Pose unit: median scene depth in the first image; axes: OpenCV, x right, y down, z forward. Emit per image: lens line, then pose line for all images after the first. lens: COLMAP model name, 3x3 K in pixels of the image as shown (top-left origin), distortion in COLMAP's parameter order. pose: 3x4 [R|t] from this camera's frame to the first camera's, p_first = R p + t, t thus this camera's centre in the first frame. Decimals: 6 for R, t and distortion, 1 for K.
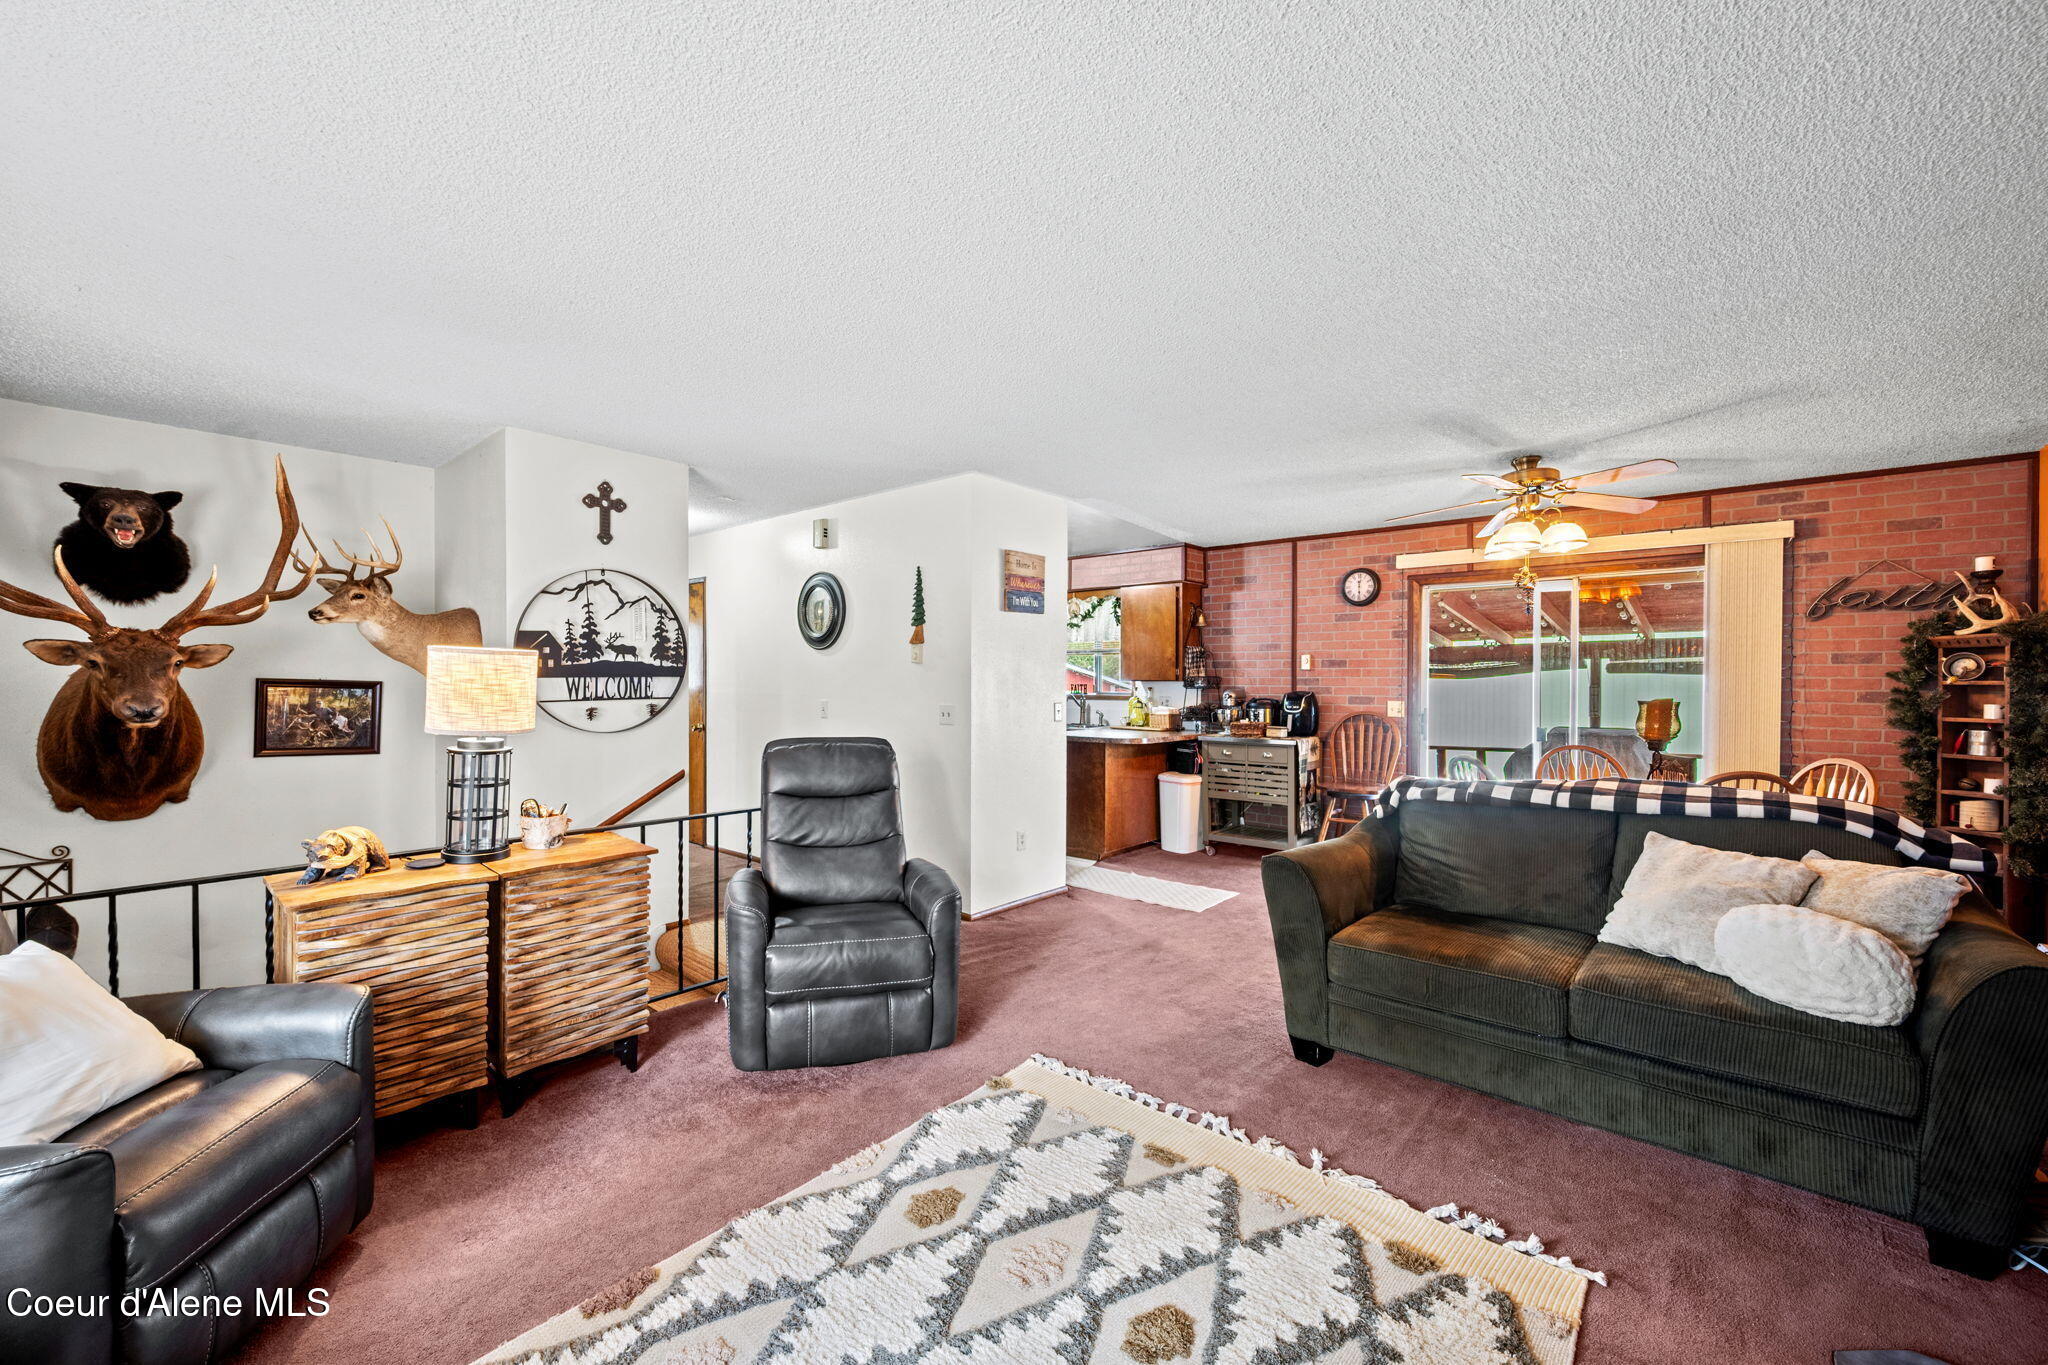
lens RADIAL K [[806.4, 0, 1026.4], [0, 806.4, 686.7], [0, 0, 1]] dist [-0.014947, -0.001612]
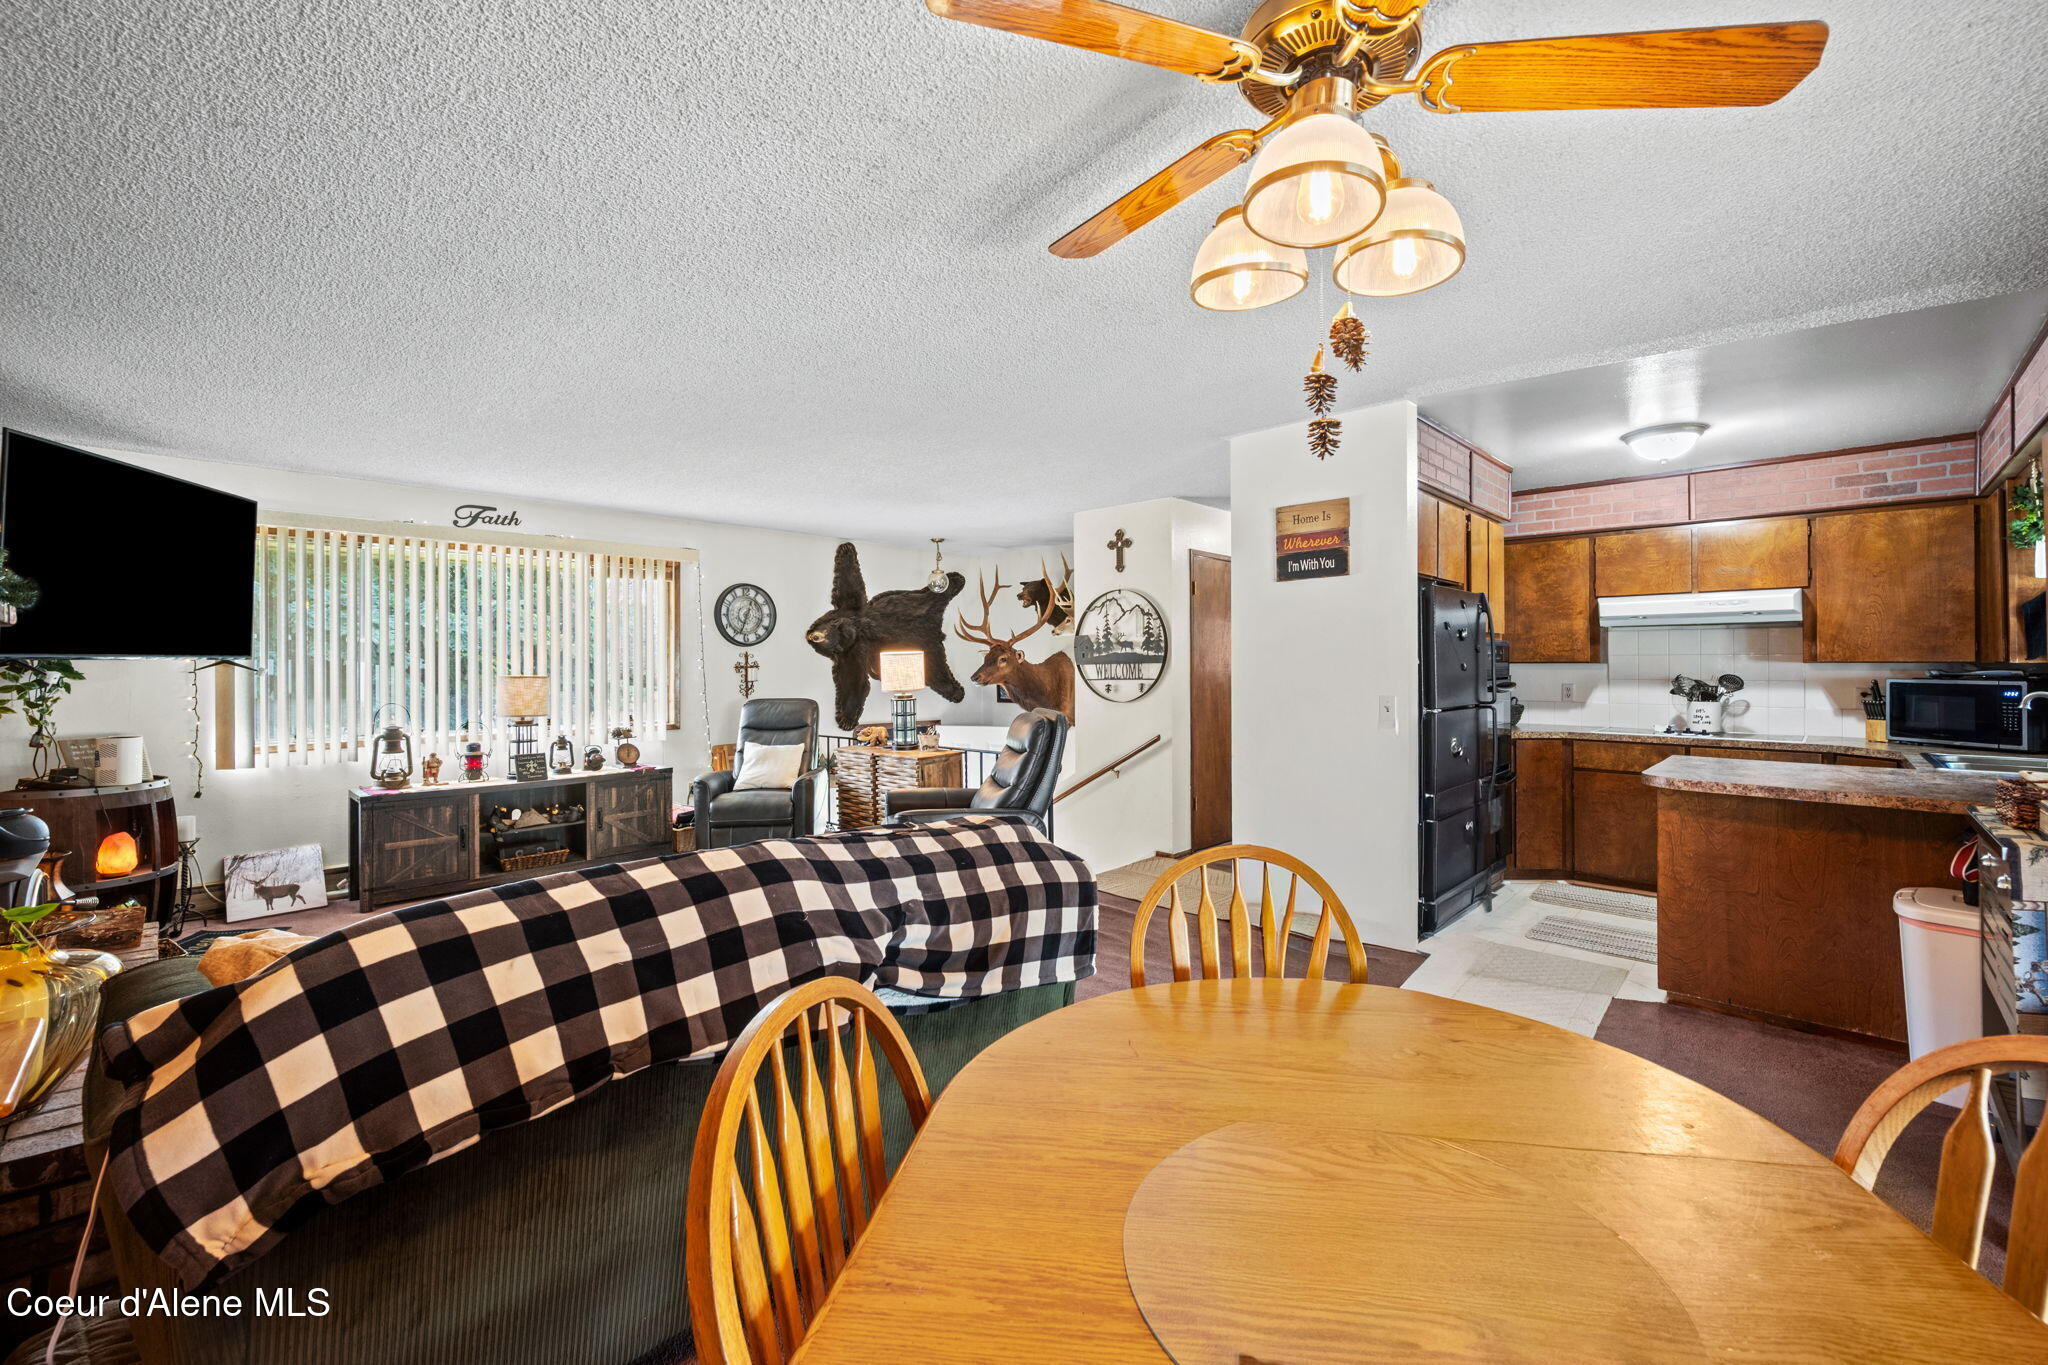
lens RADIAL K [[806.4, 0, 1020.8], [0, 806.4, 668.9], [0, 0, 1]] dist [-0.014947, -0.001612]
pose [[-0.064588, 0.003847, -0.997905, 0.920656], [-0.005439, 0.999976, 0.004207, -0.007673], [0.997897, 0.005700, -0.064565, 0.893540]]
